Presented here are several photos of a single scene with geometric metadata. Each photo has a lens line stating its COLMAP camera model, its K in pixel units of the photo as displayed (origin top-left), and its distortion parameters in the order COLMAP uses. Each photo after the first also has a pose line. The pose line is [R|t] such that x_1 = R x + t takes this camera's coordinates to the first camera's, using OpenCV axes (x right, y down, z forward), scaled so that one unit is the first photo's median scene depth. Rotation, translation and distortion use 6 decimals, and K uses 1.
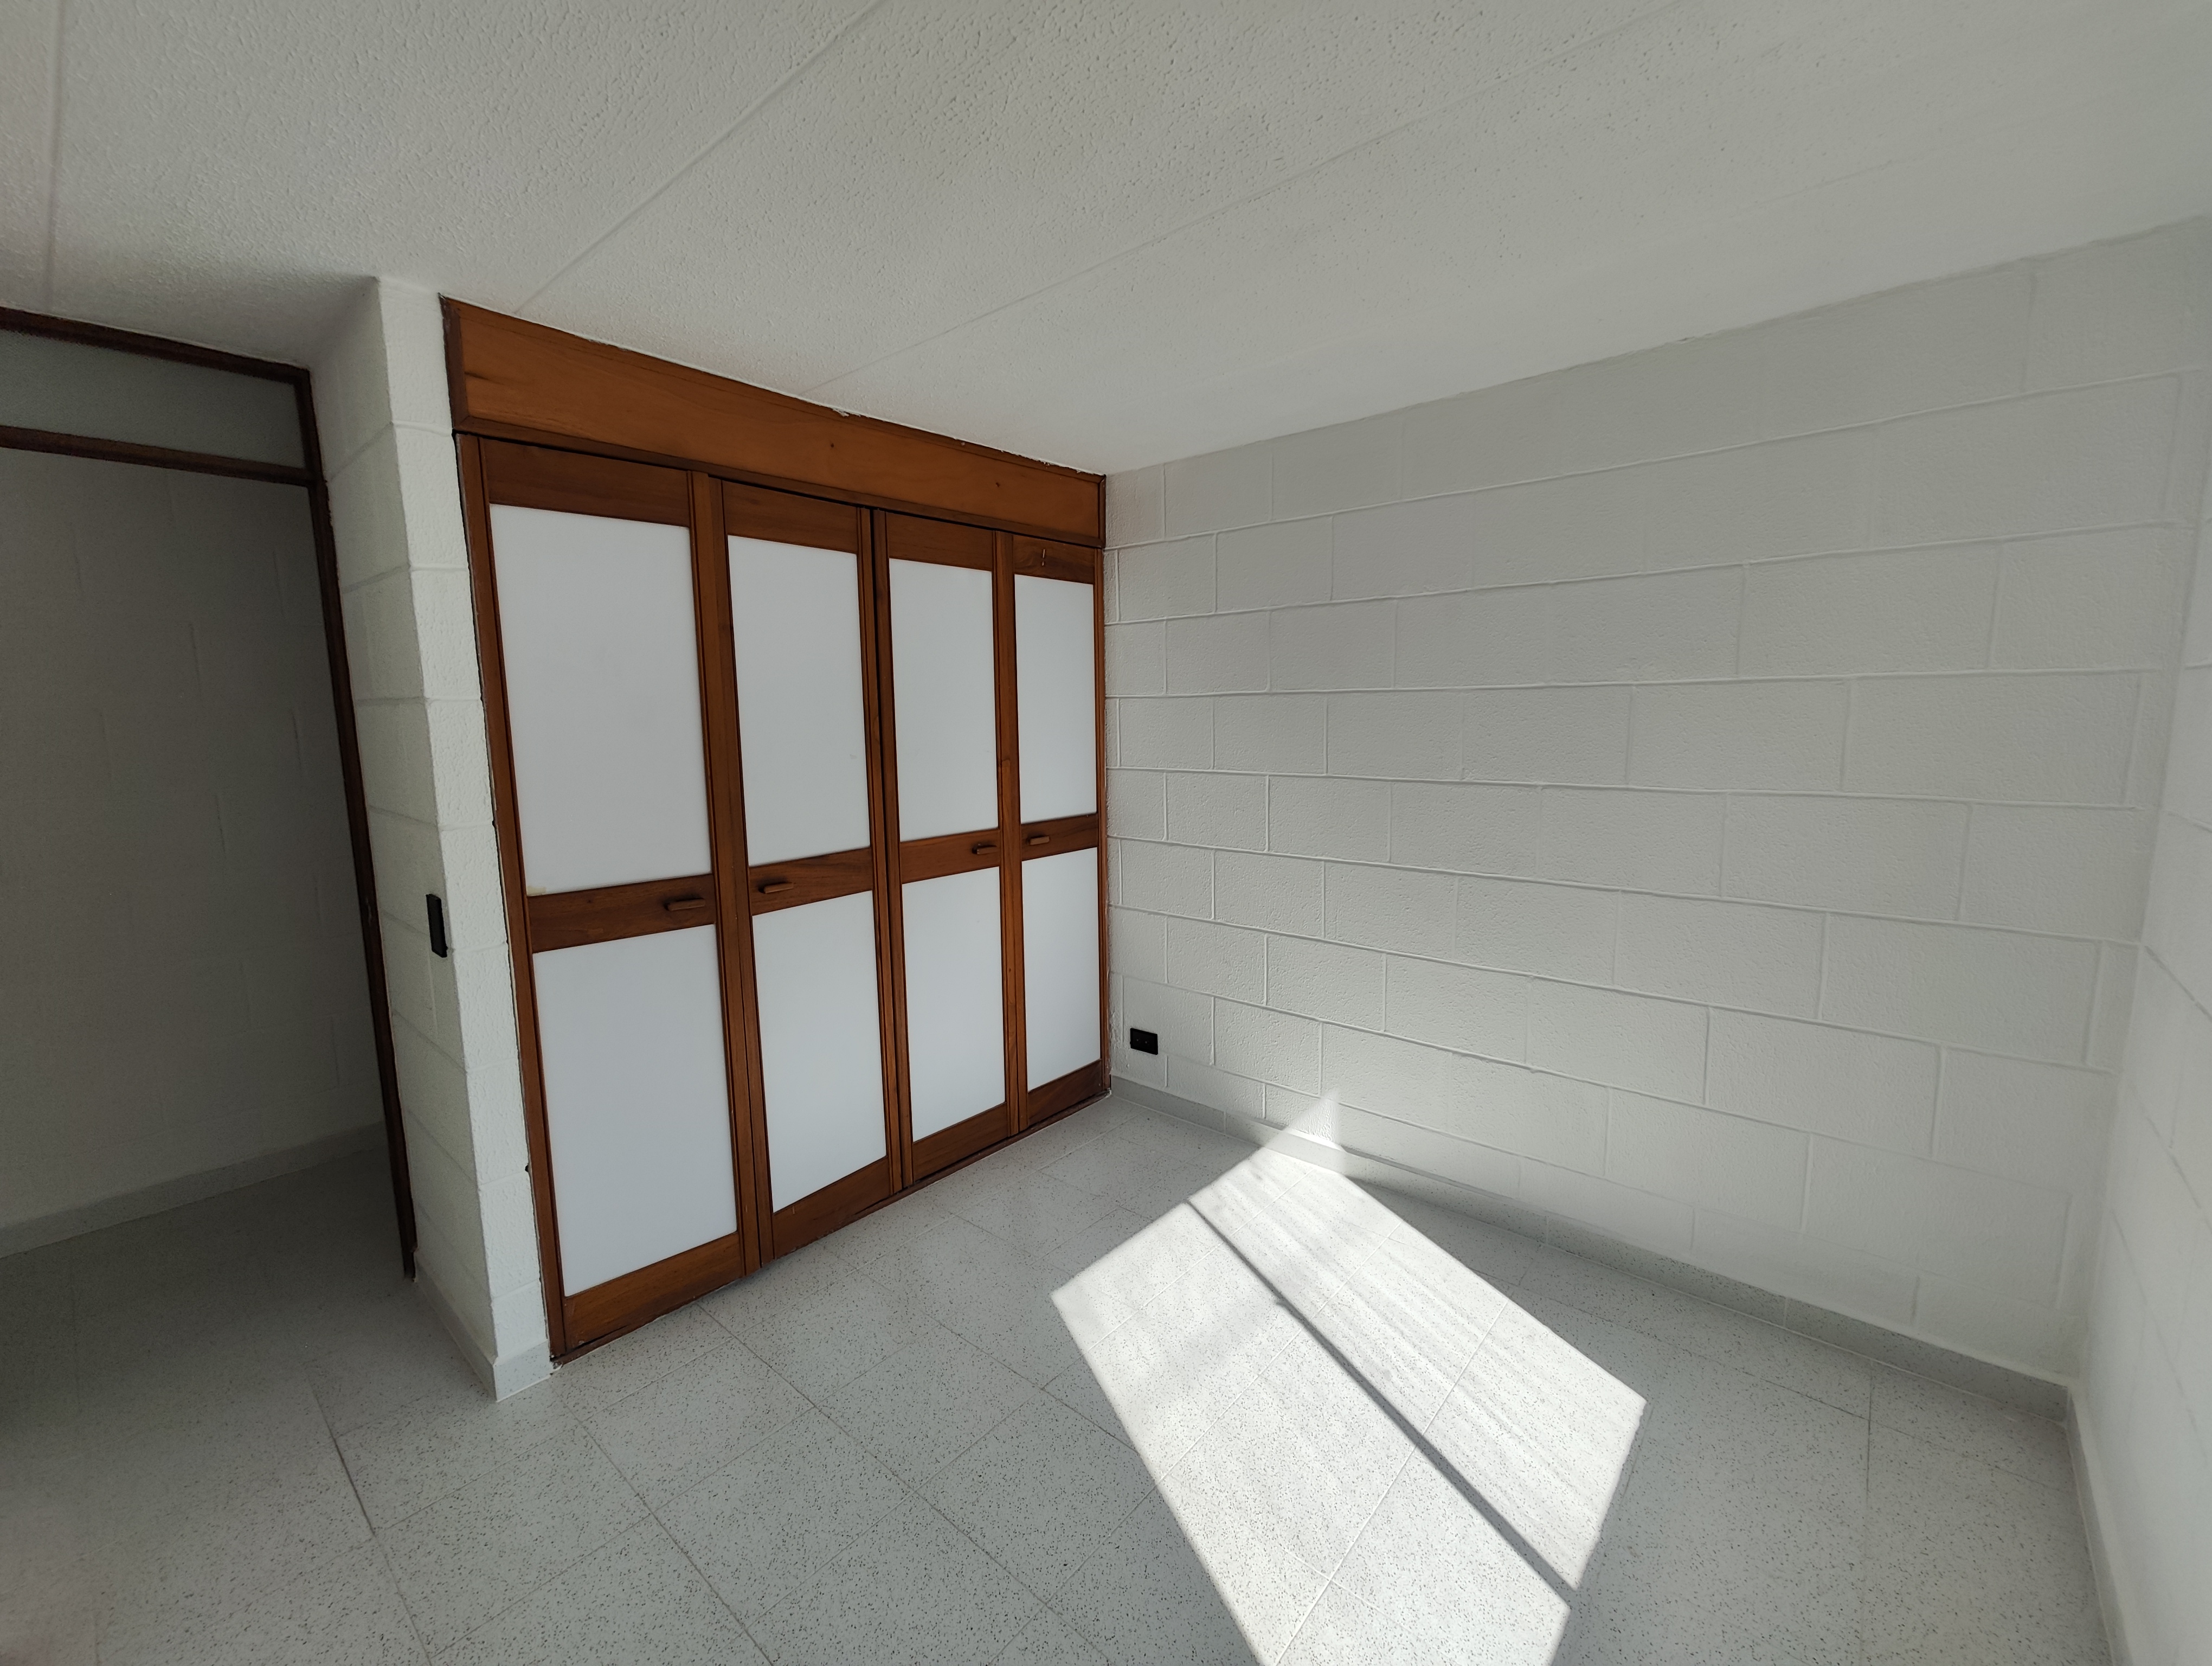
lens RADIAL K [[912.1, 0, 1106.0], [0, 912.1, 833.0], [0, 0, 1]] dist [-0.001464, -0.000139]
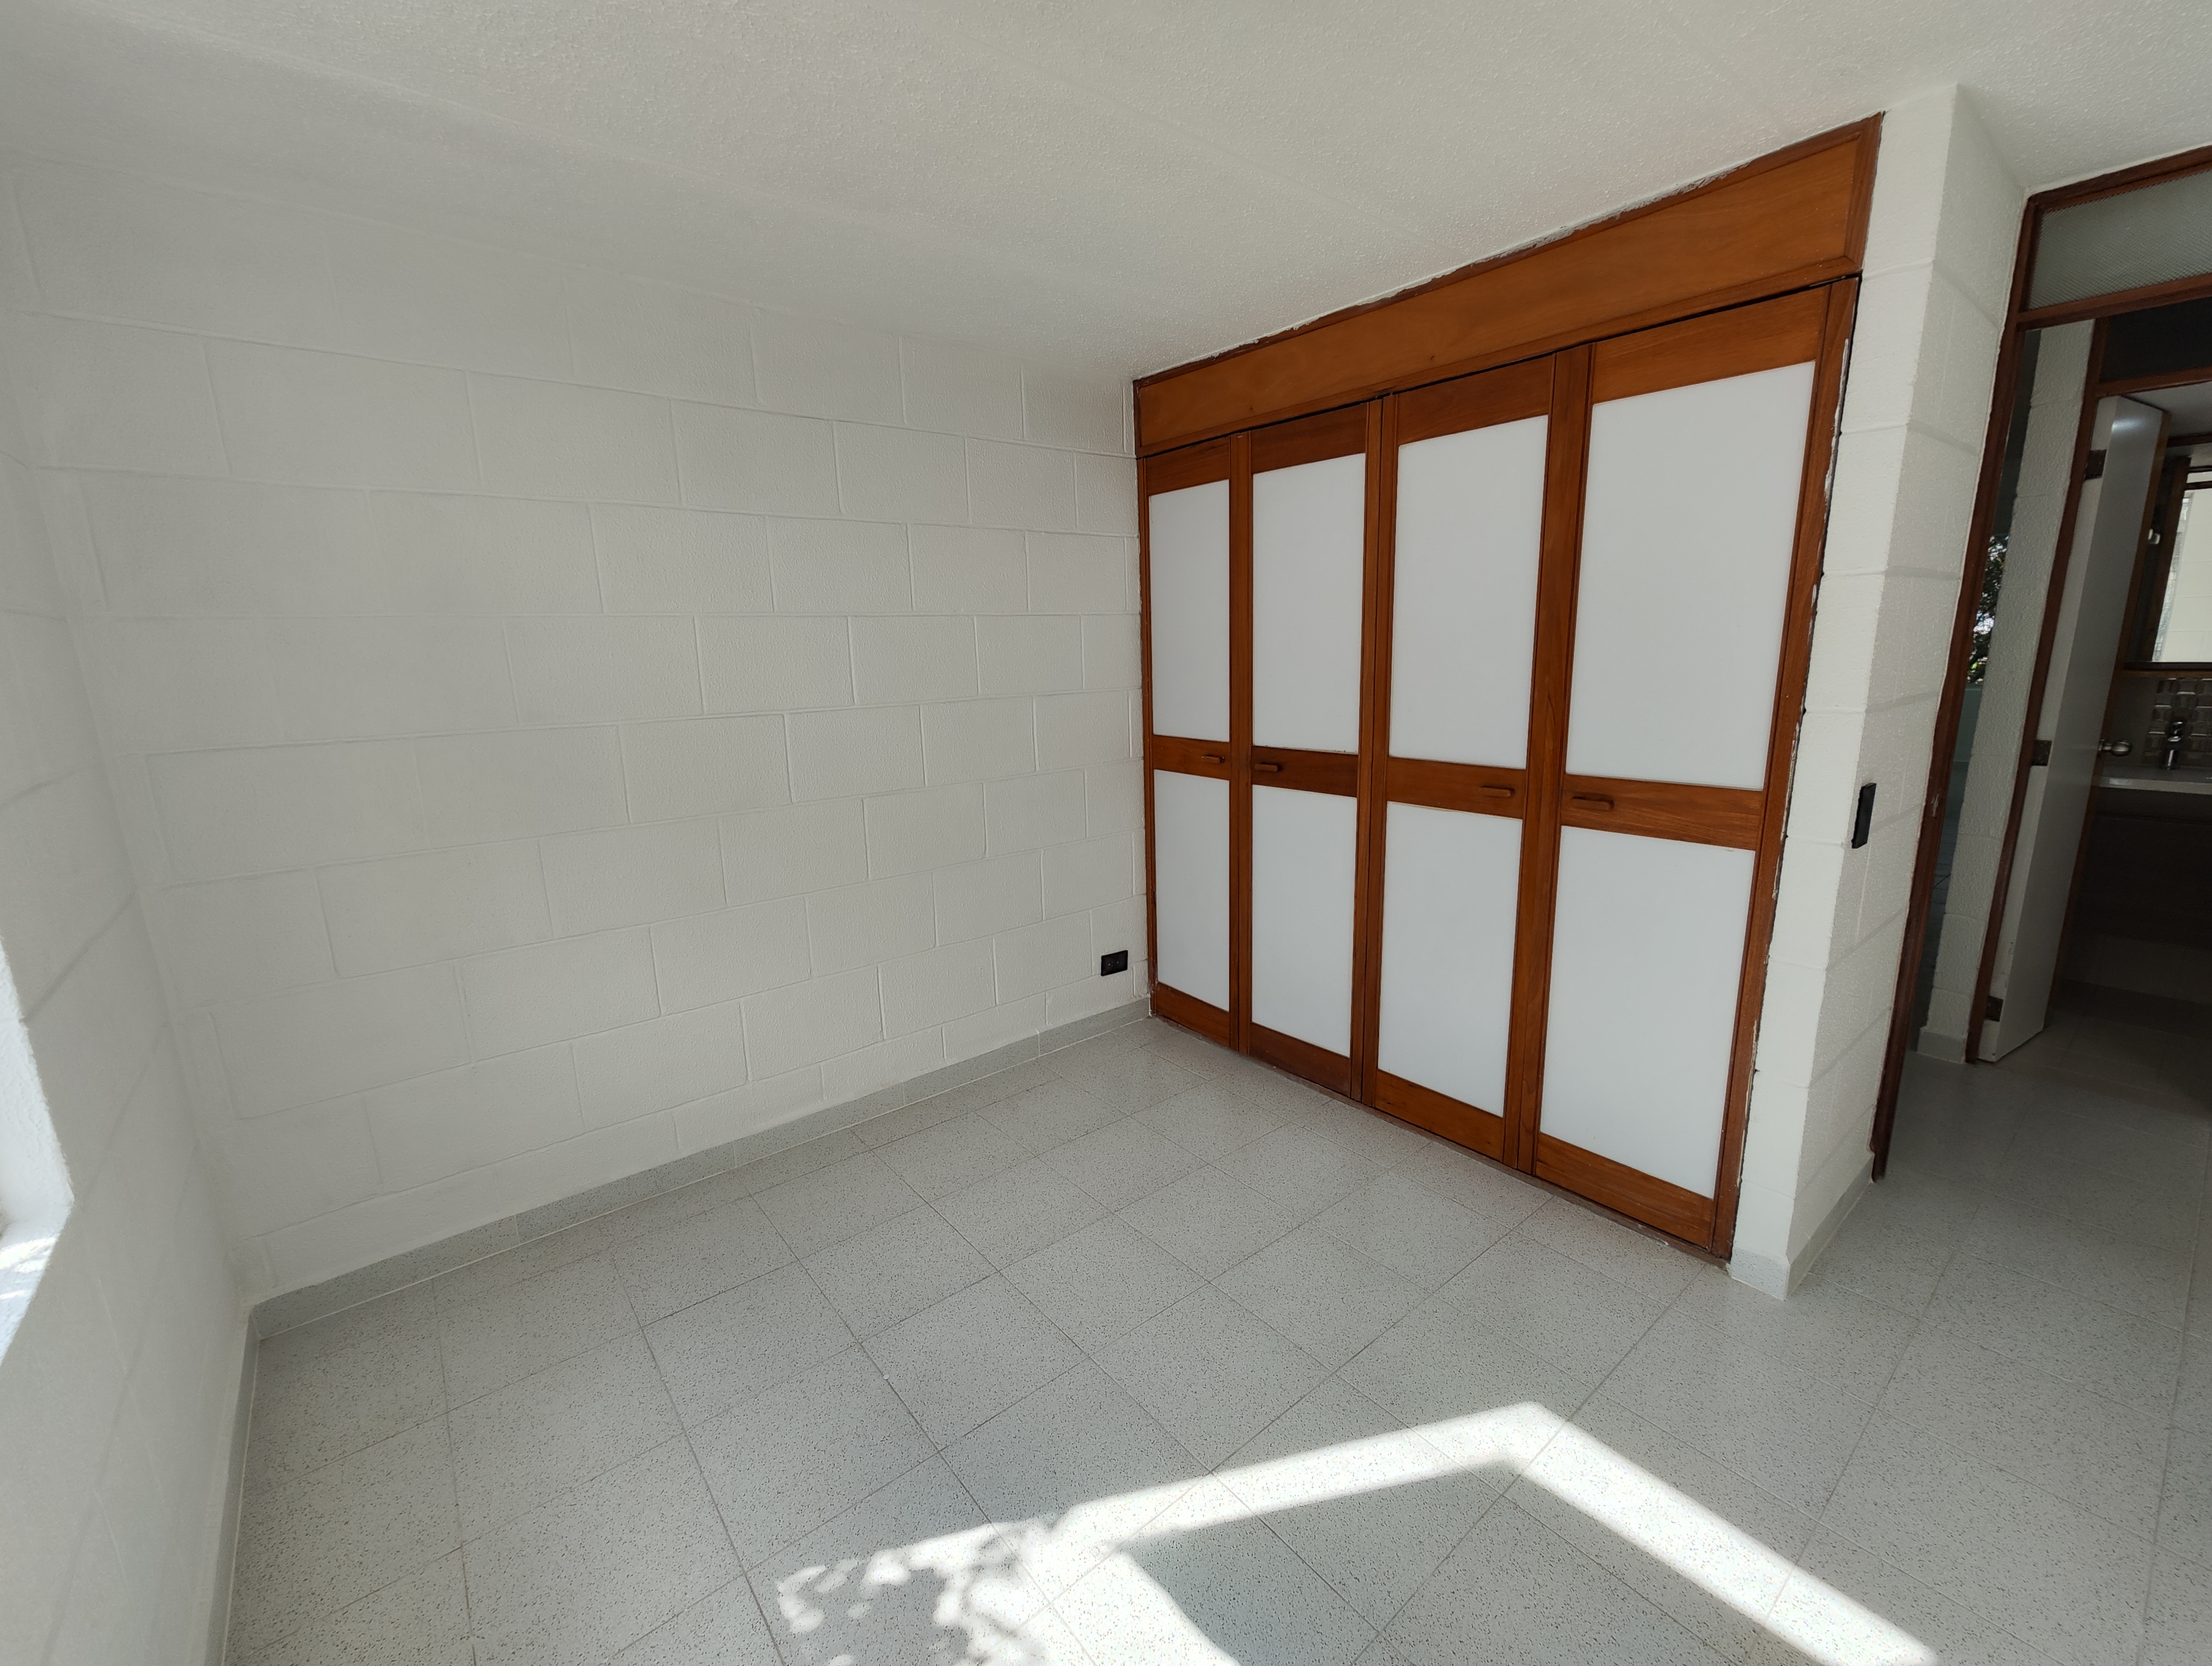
lens RADIAL K [[899.3, 0, 1103.0], [0, 899.3, 777.9], [0, 0, 1]] dist [0.000896, 0.000160]
pose [[-0.141881, 0.188241, -0.971820, 0.746611], [-0.085290, 0.975777, 0.201459, -0.133746], [0.986202, 0.111470, -0.122389, 0.861067]]
